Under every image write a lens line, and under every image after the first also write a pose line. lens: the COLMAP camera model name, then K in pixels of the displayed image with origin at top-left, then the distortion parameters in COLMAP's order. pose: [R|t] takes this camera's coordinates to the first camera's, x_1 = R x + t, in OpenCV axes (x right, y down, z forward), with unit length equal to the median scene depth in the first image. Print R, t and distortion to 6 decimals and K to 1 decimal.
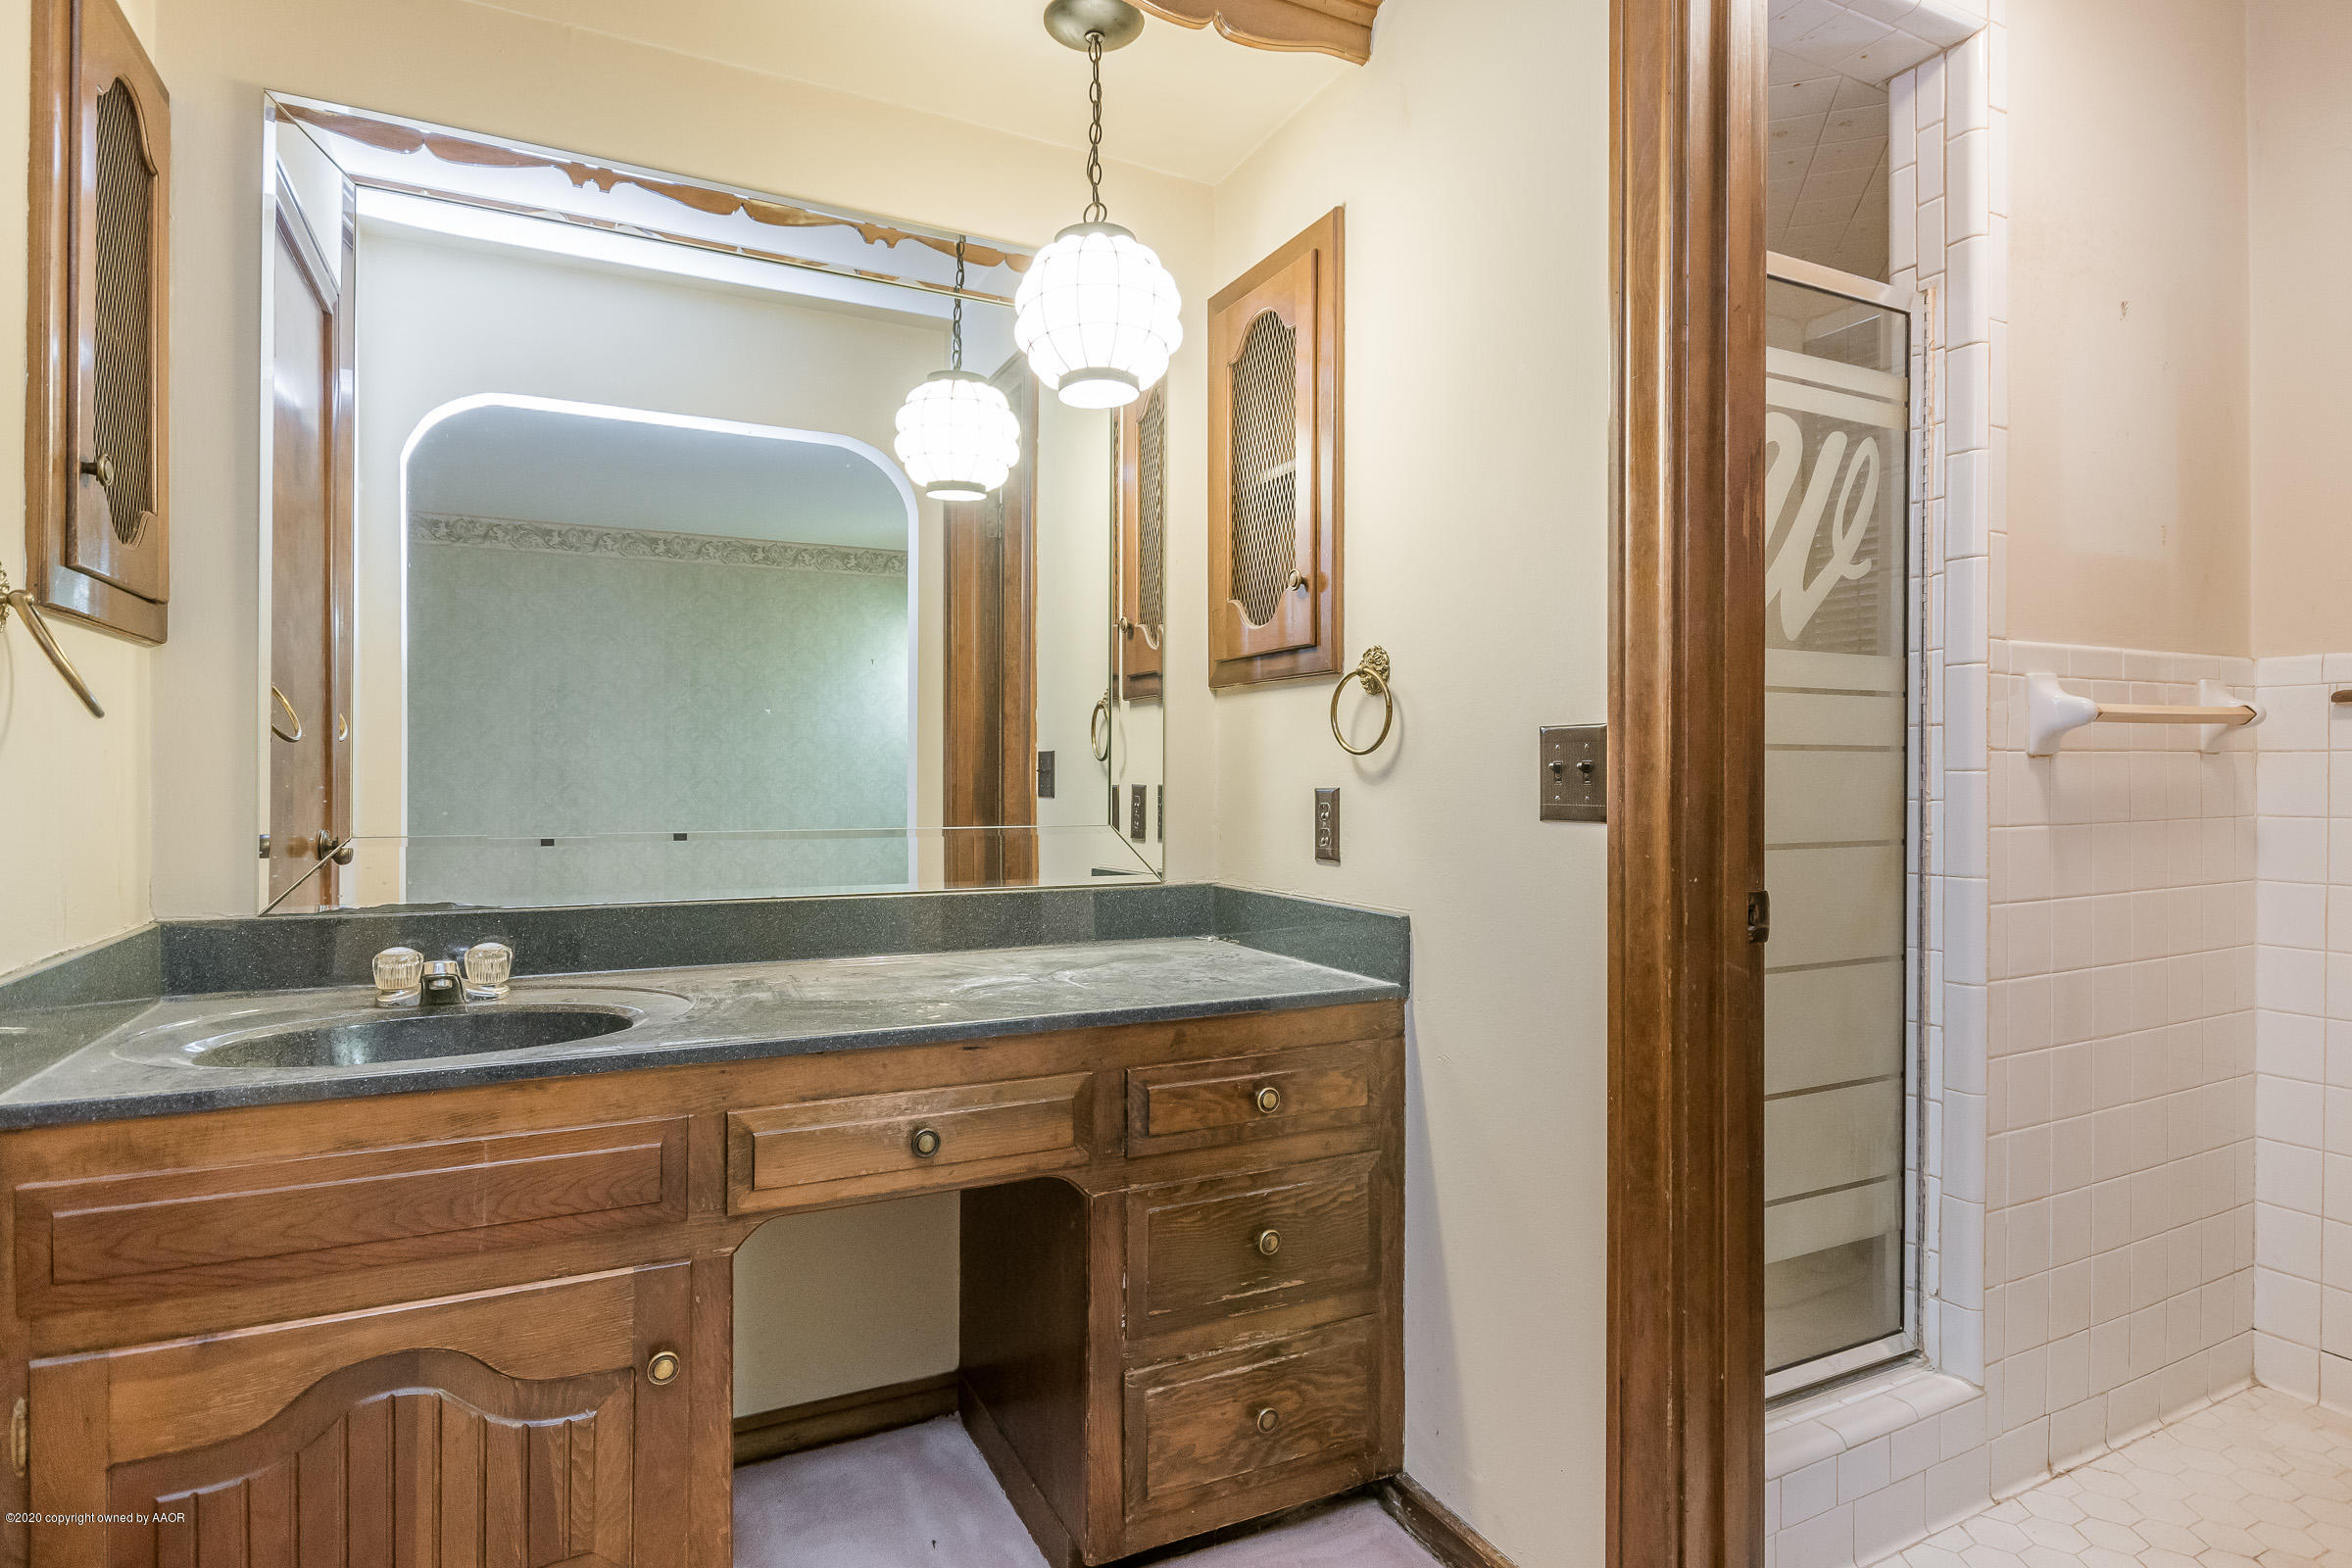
lens RADIAL K [[1247.4, 0, 1180.7], [0, 1247.4, 762.1], [0, 0, 1]] dist [-0.000416, 0.000455]
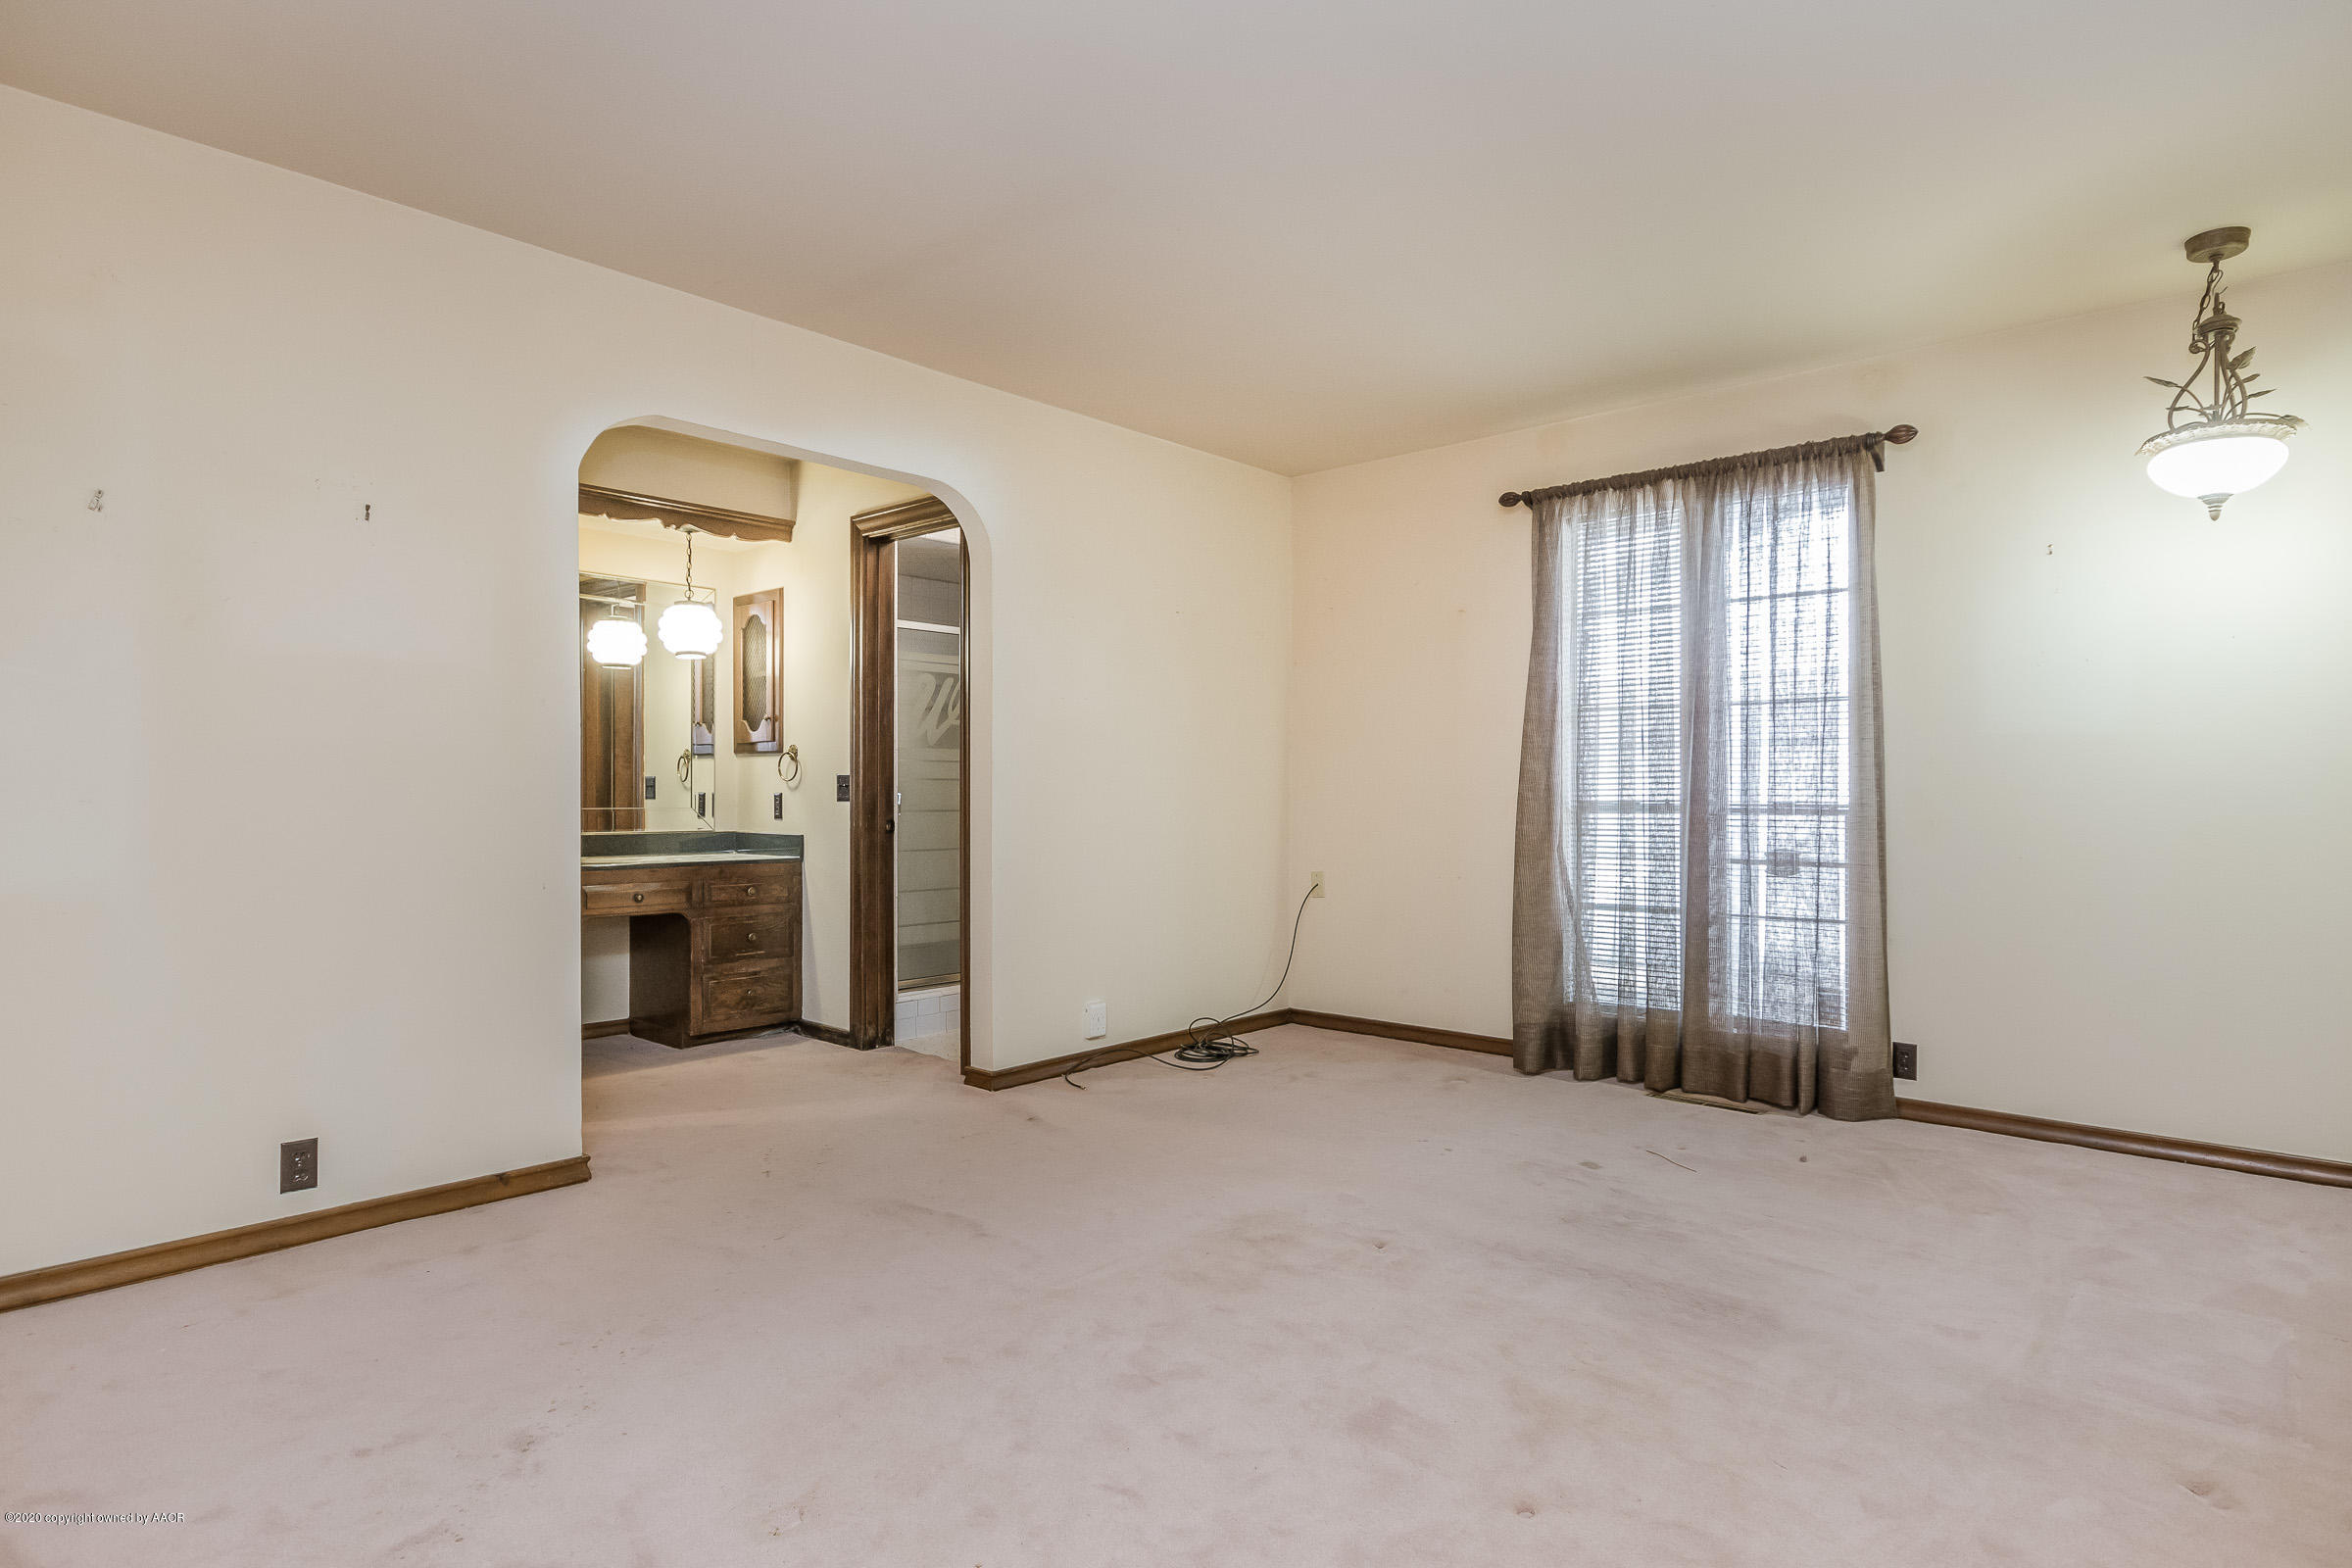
lens RADIAL K [[1233.7, 0, 1233.5], [0, 1233.7, 799.4], [0, 0, 1]] dist [0.000367, 0.000091]
pose [[0.922524, -0.002535, 0.385932, -0.009299], [-0.004523, 0.999839, 0.017380, -0.018396], [-0.385913, -0.017779, 0.922364, -2.086904]]
